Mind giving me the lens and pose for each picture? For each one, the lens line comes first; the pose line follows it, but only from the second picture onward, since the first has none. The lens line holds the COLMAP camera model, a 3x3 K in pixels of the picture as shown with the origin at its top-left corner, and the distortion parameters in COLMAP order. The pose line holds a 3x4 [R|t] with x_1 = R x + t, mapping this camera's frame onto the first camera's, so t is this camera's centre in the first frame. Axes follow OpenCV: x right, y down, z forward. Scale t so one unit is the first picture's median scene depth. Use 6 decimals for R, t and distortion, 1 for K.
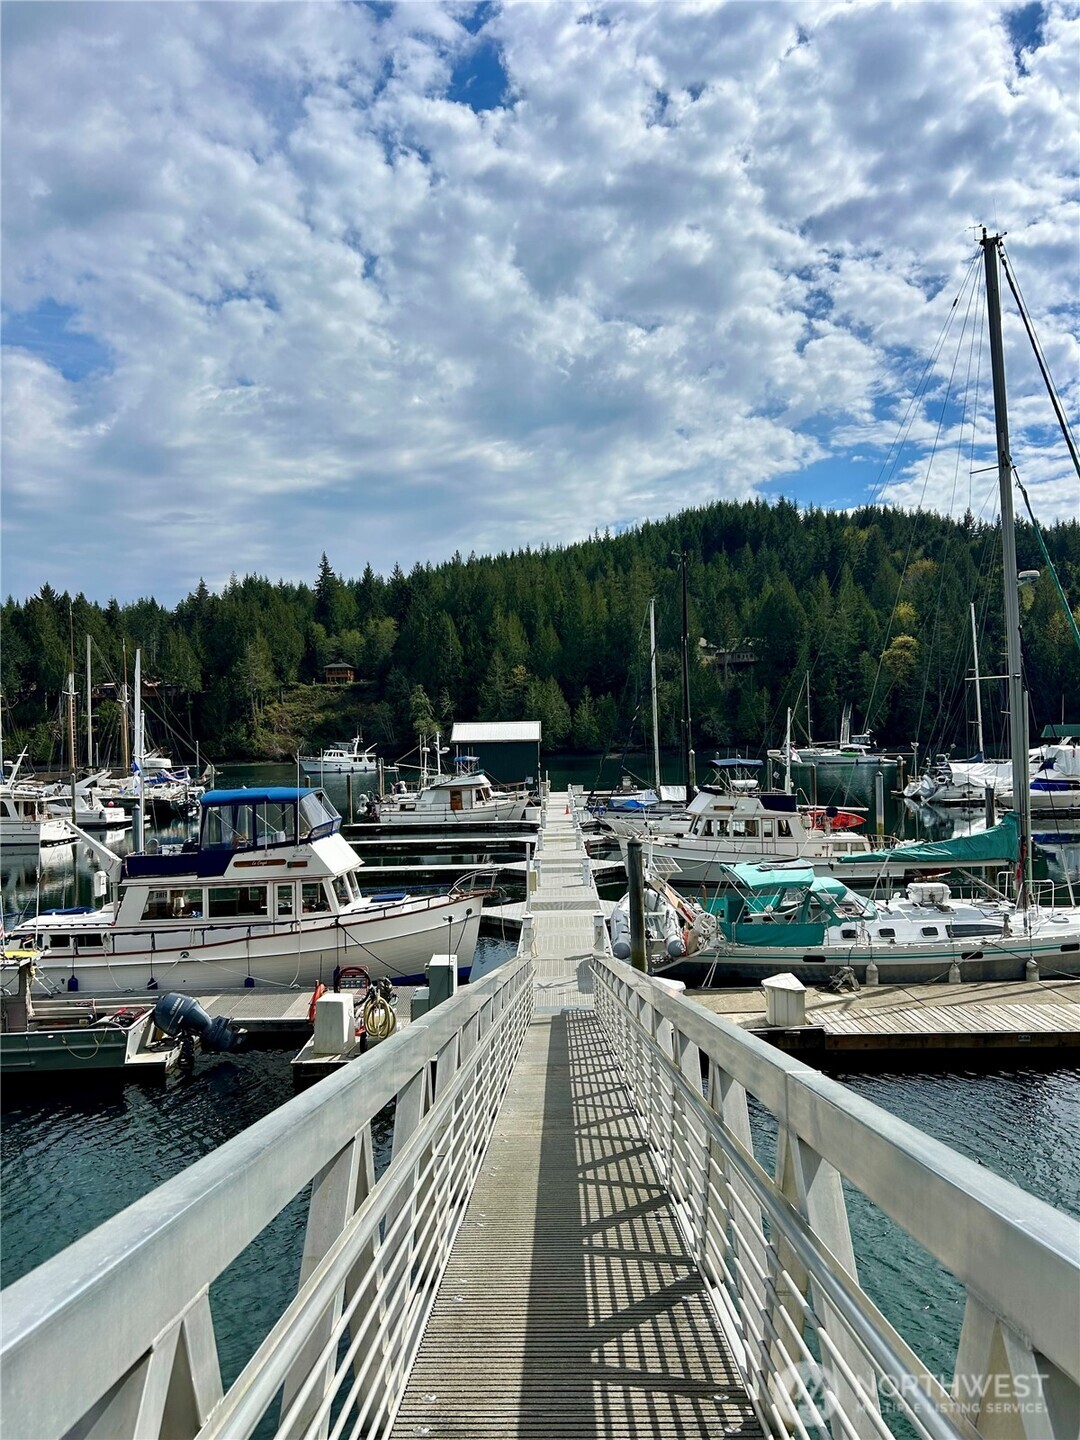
lens RADIAL K [[1027.3, 0, 540.0], [0, 1027.3, 720.0], [0, 0, 1]] dist [0.005382, 0.002195]
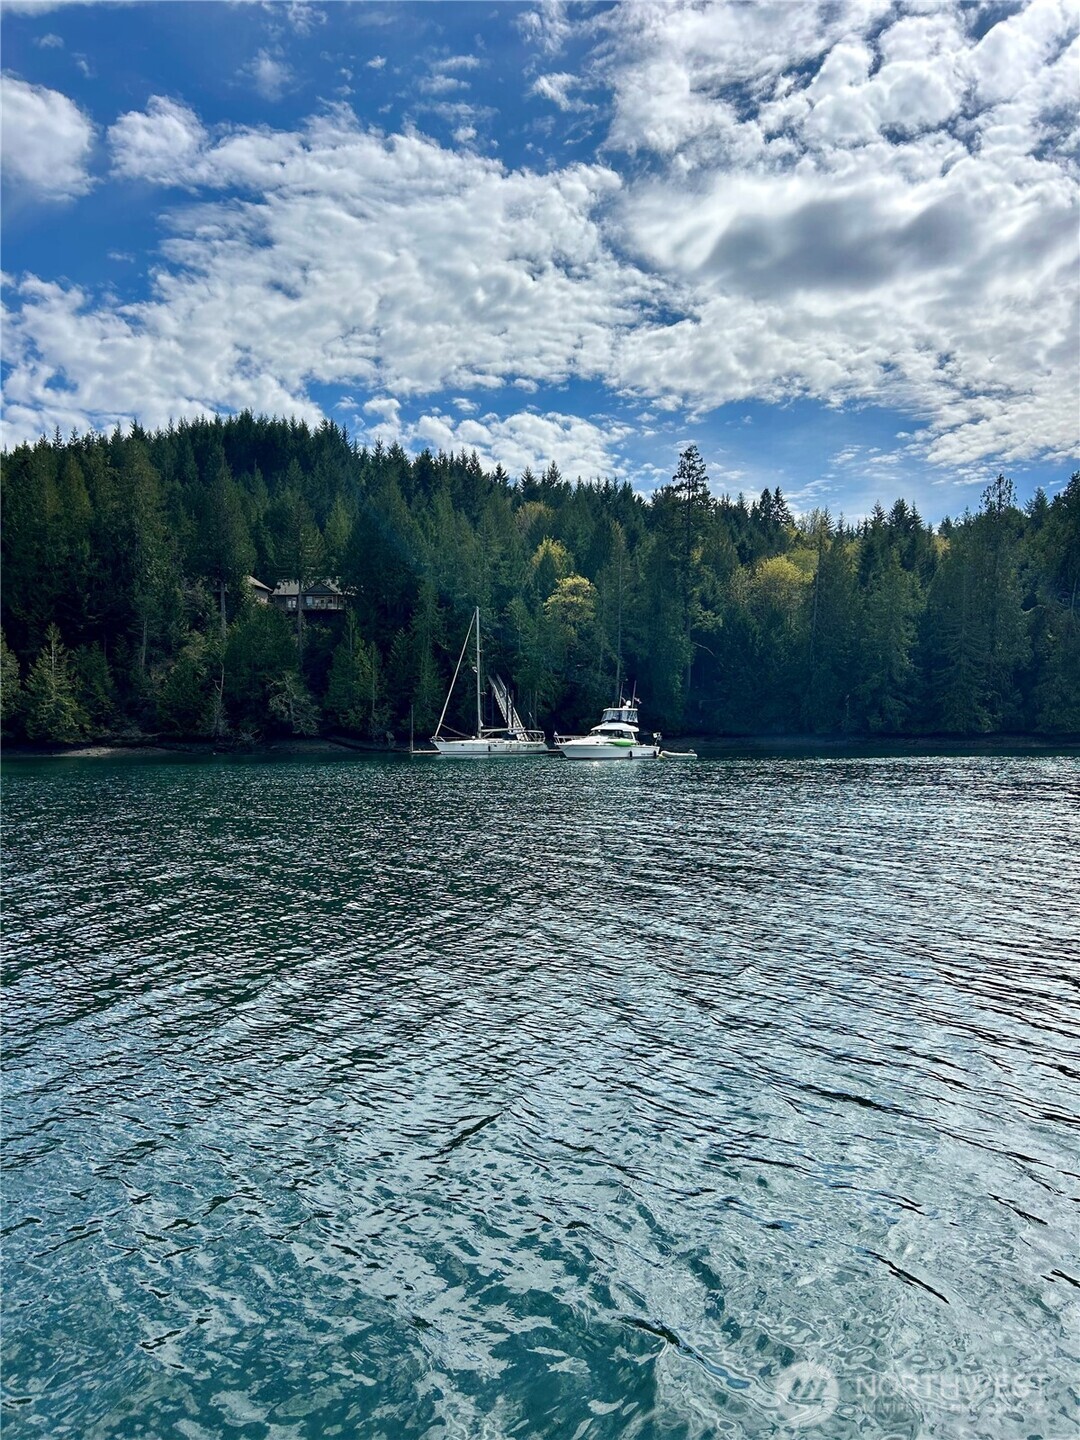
lens RADIAL K [[1027.3, 0, 540.0], [0, 1027.3, 720.0], [0, 0, 1]] dist [0.005382, 0.002195]
pose [[0.866158, 0.022655, 0.499256, -0.002832], [-0.016817, 0.999727, -0.016190, 0.022499], [-0.499487, 0.005627, 0.866303, 0.396015]]
